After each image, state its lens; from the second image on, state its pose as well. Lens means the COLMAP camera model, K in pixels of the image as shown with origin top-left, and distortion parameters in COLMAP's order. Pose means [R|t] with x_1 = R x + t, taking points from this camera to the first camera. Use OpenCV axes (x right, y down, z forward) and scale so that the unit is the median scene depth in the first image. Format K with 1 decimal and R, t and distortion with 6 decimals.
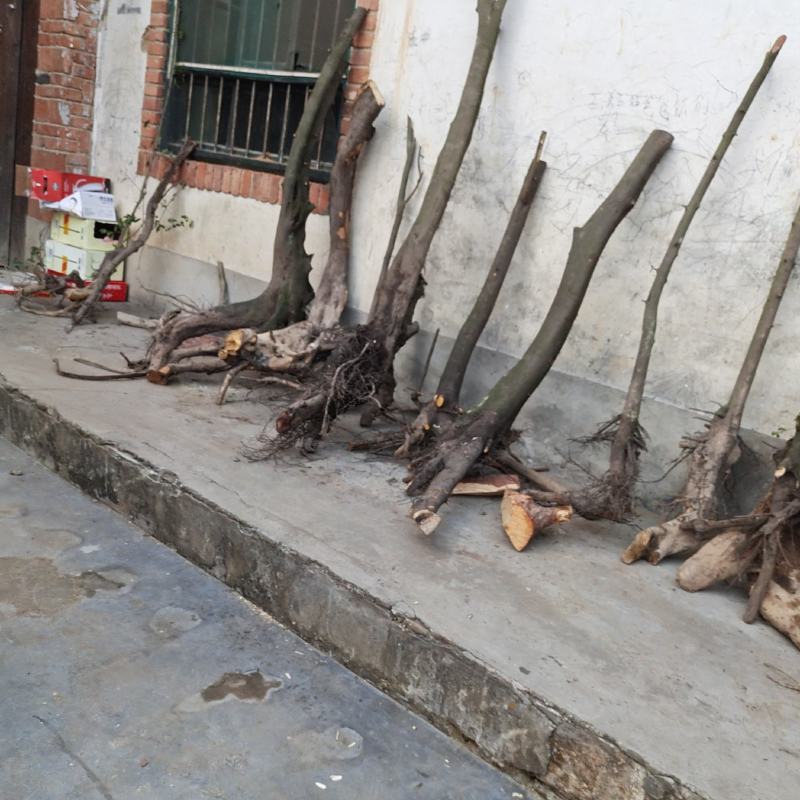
lens RADIAL K [[793.8, 0, 399.6], [0, 793.8, 382.4], [0, 0, 1]] dist [0.114534, -0.205266]
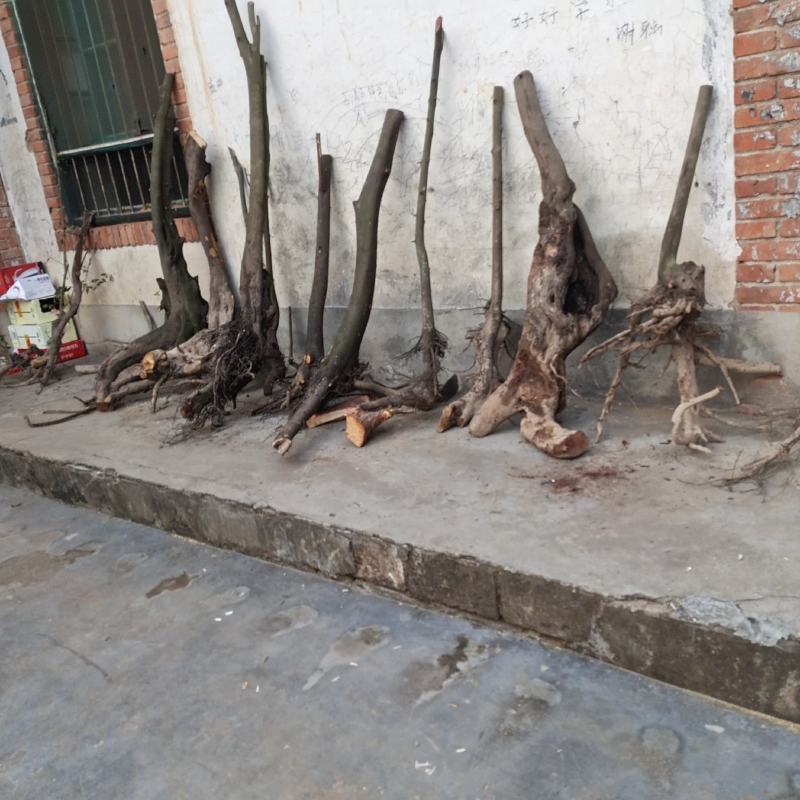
lens RADIAL K [[782.8, 0, 398.3], [0, 782.8, 388.0], [0, 0, 1]] dist [0.097559, -0.145898]
pose [[0.952750, -0.299226, -0.052266, 0.265387], [0.301469, 0.952550, 0.042020, 0.064386], [0.037212, -0.055791, 0.997749, -0.295101]]
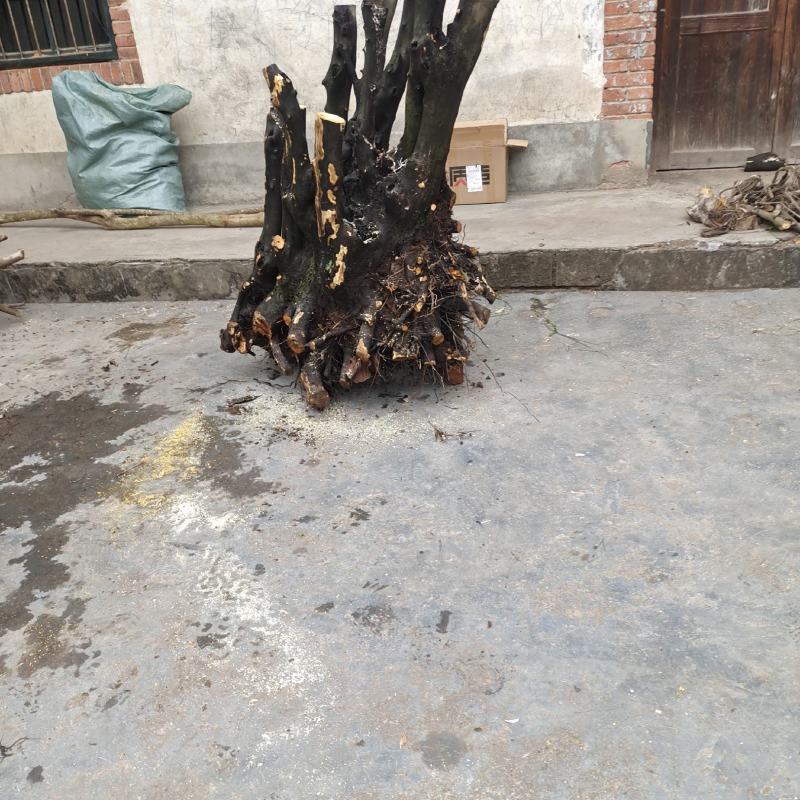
lens RADIAL K [[782.8, 0, 398.3], [0, 782.8, 388.0], [0, 0, 1]] dist [0.097559, -0.145898]
pose [[0.846042, -0.412794, 0.337364, -0.496110], [0.330951, 0.902786, 0.274679, 0.052296], [-0.417954, -0.120739, 0.900409, -0.631343]]
